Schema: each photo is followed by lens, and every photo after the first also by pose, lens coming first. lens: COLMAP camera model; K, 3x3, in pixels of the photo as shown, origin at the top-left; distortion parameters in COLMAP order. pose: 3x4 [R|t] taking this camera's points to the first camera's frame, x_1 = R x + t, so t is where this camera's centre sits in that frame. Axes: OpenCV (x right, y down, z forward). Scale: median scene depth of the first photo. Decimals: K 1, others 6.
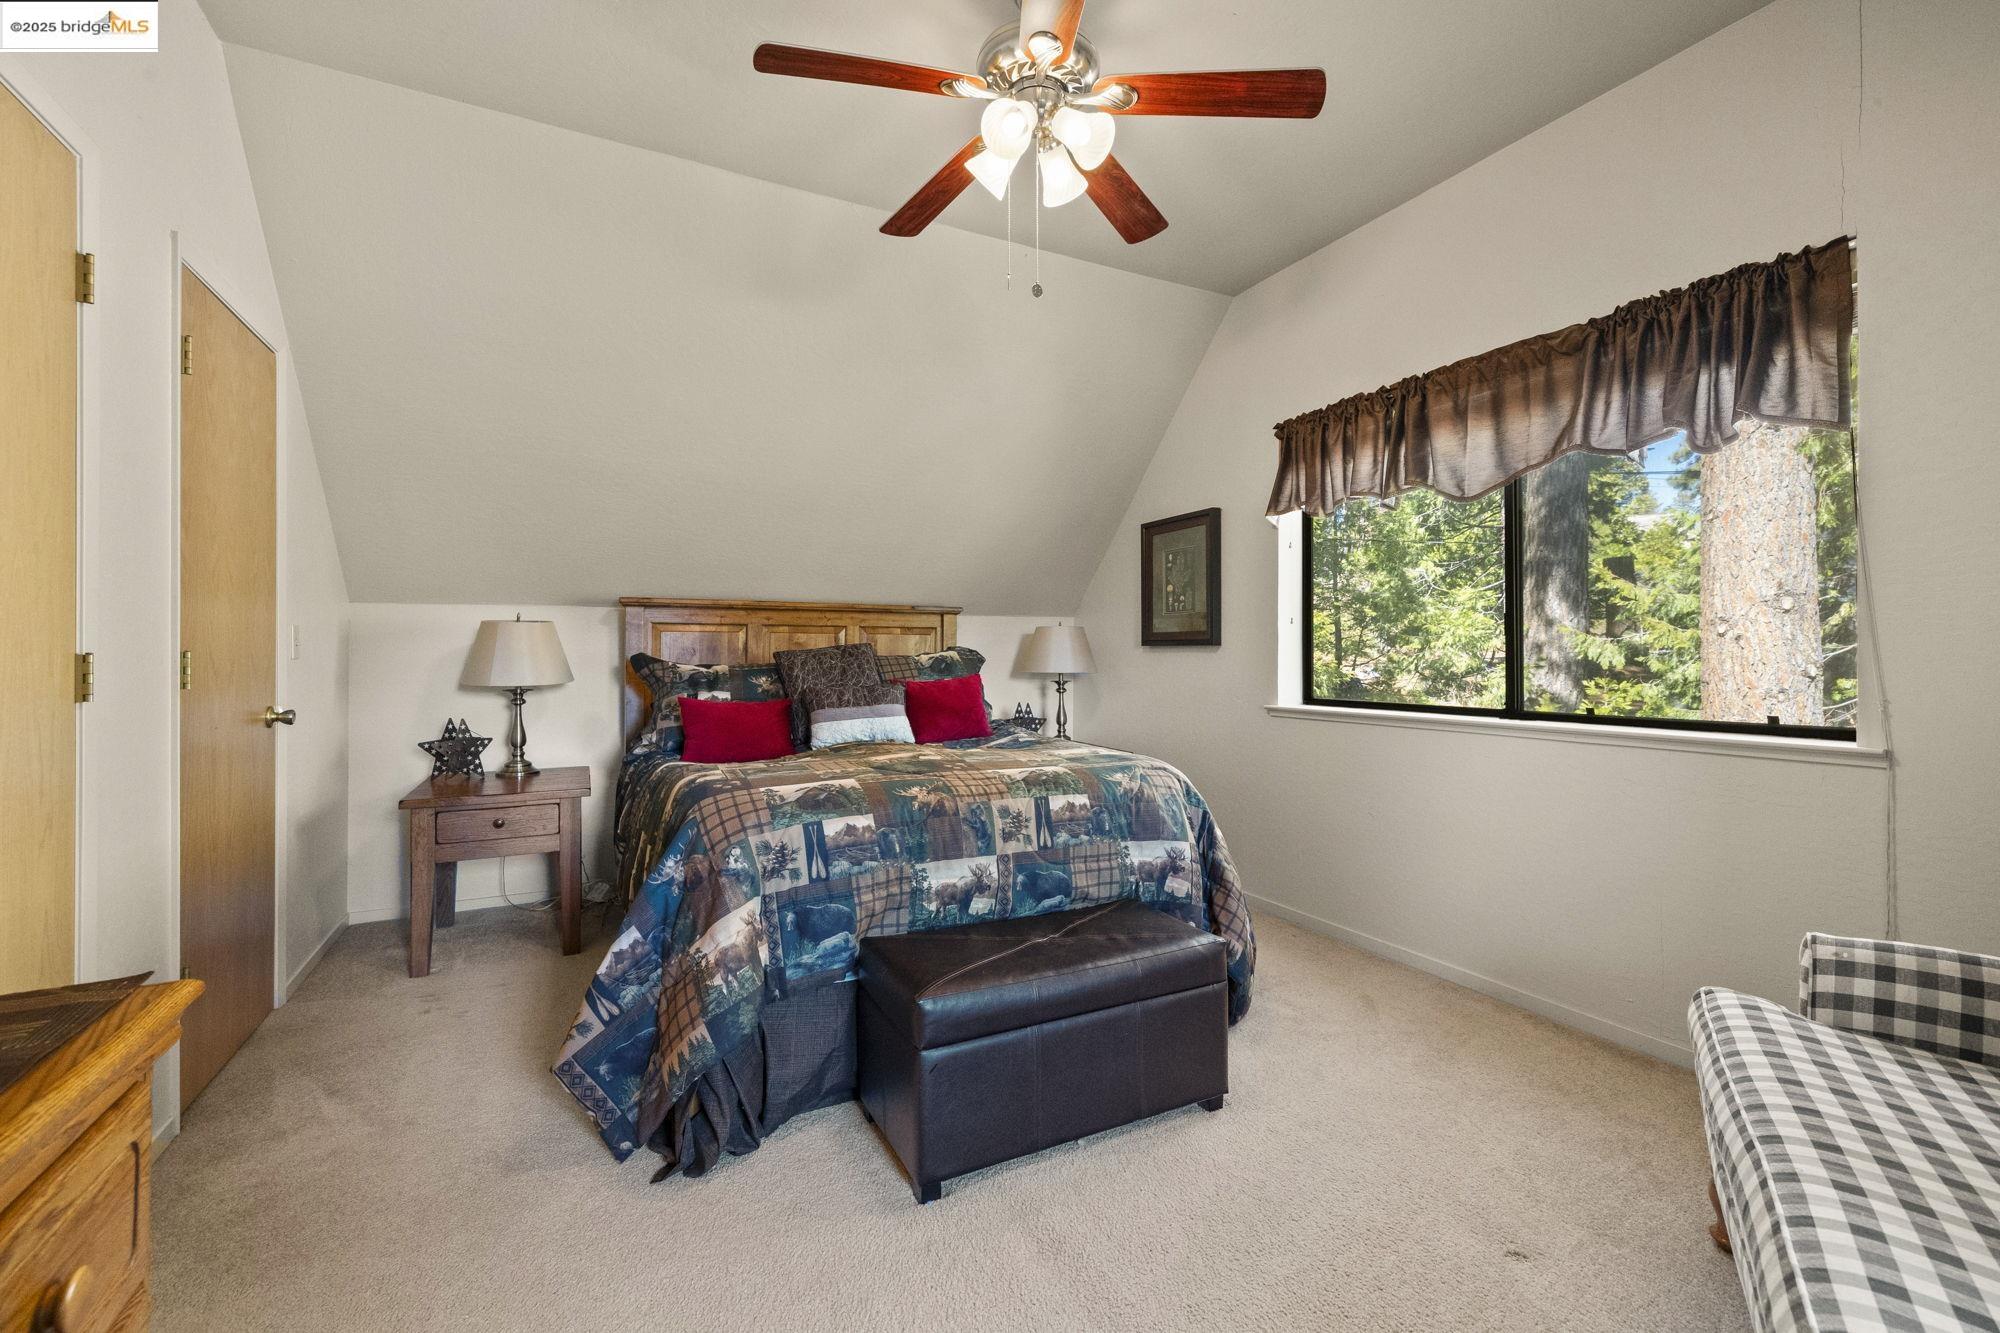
lens RADIAL K [[844.2, 0, 1001.3], [0, 844.2, 656.8], [0, 0, 1]] dist [-0.001133, 0.000093]
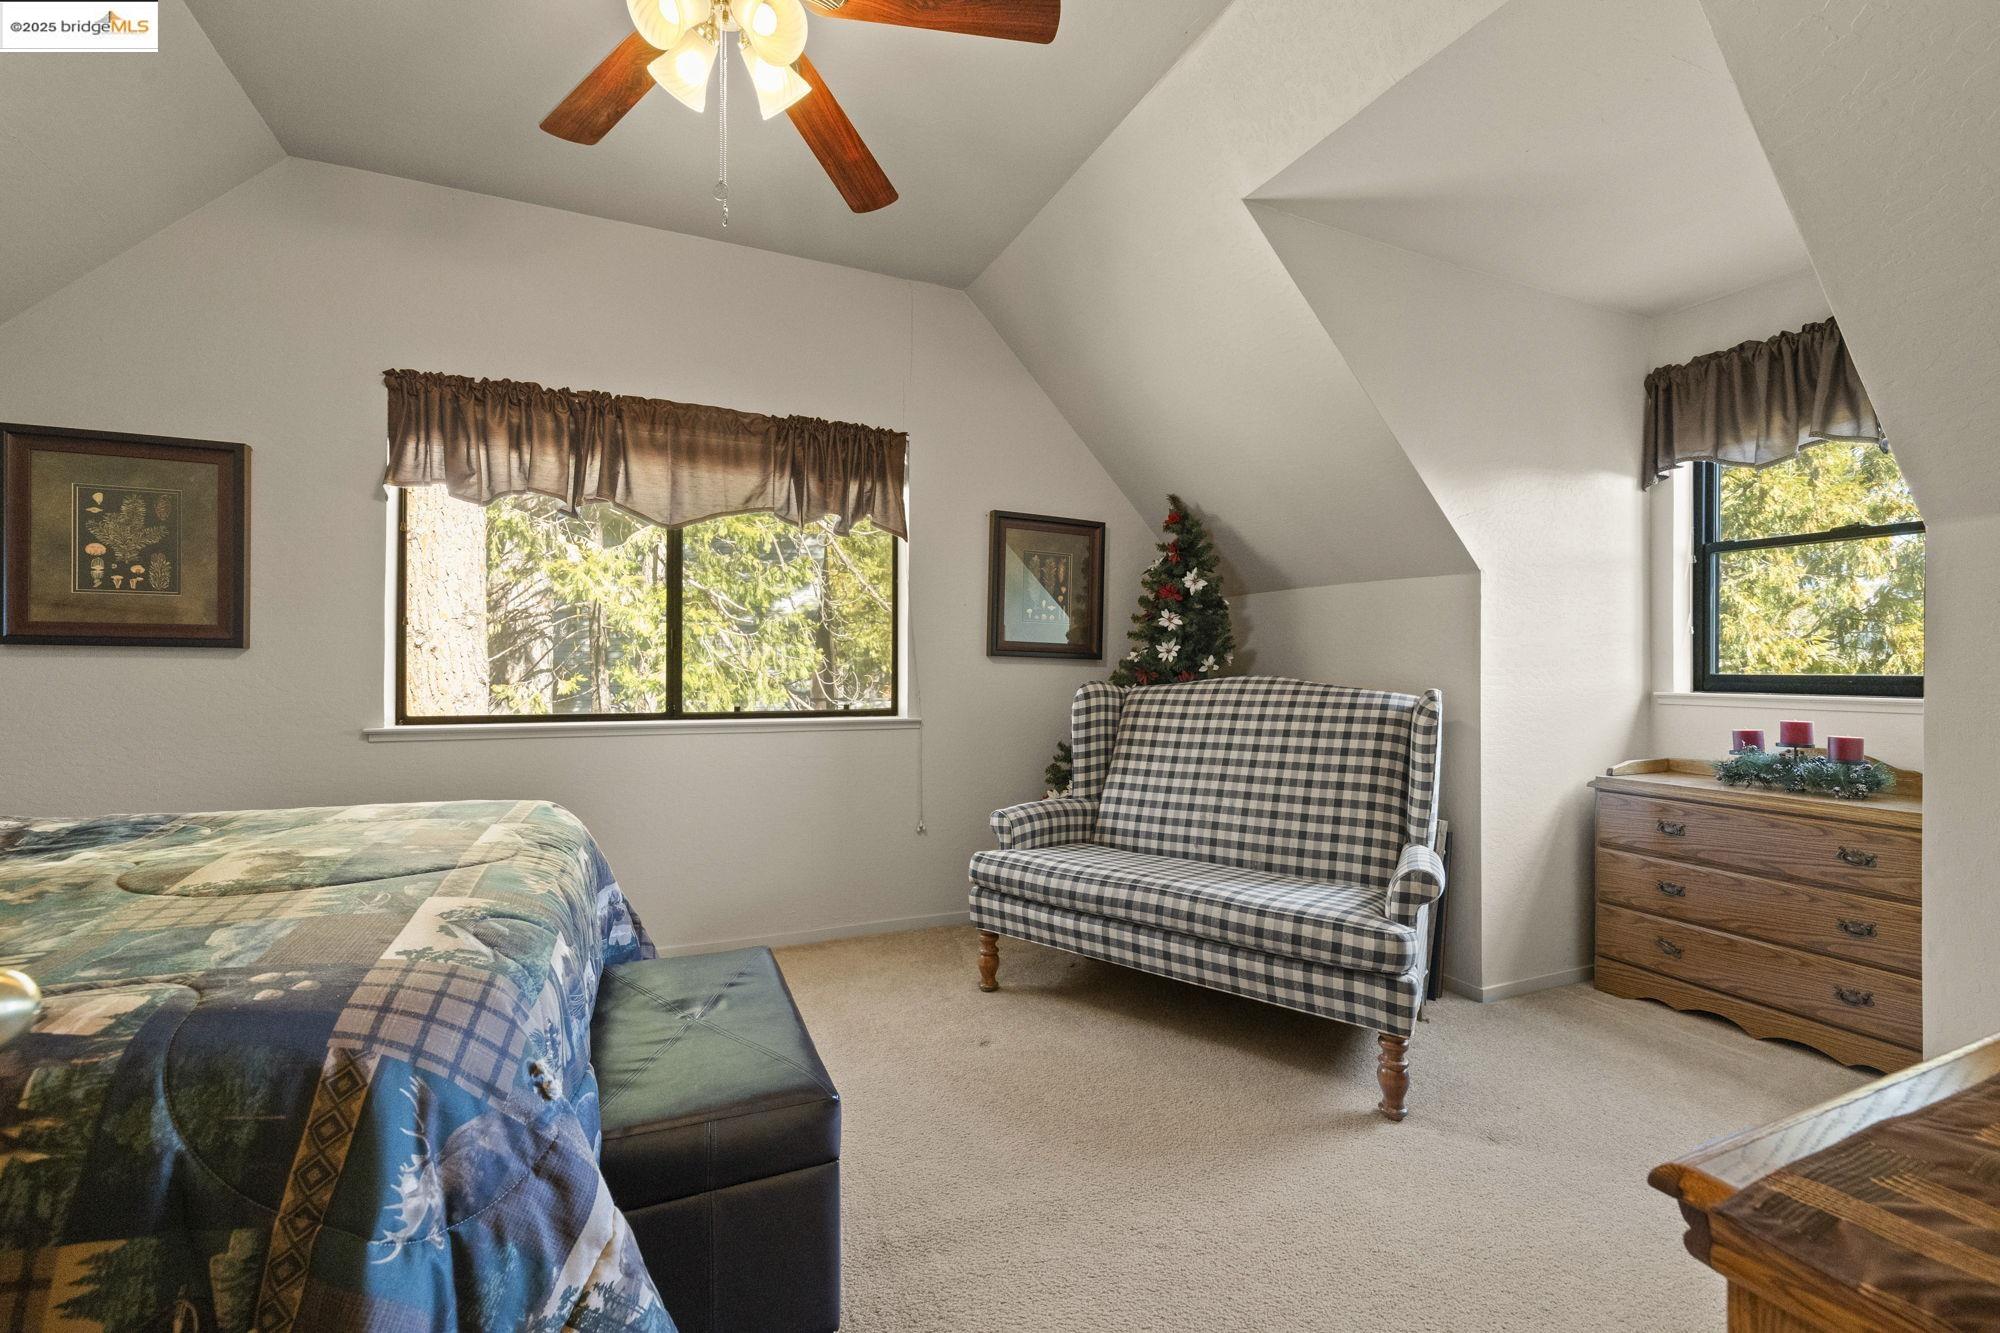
lens RADIAL K [[844.2, 0, 1002.5], [0, 844.2, 669.7], [0, 0, 1]] dist [-0.001133, 0.000093]
pose [[0.049232, -0.000153, 0.998787, -0.493375], [-0.004588, 0.999989, 0.000379, 0.001168], [-0.998777, -0.004601, 0.049230, 0.449123]]
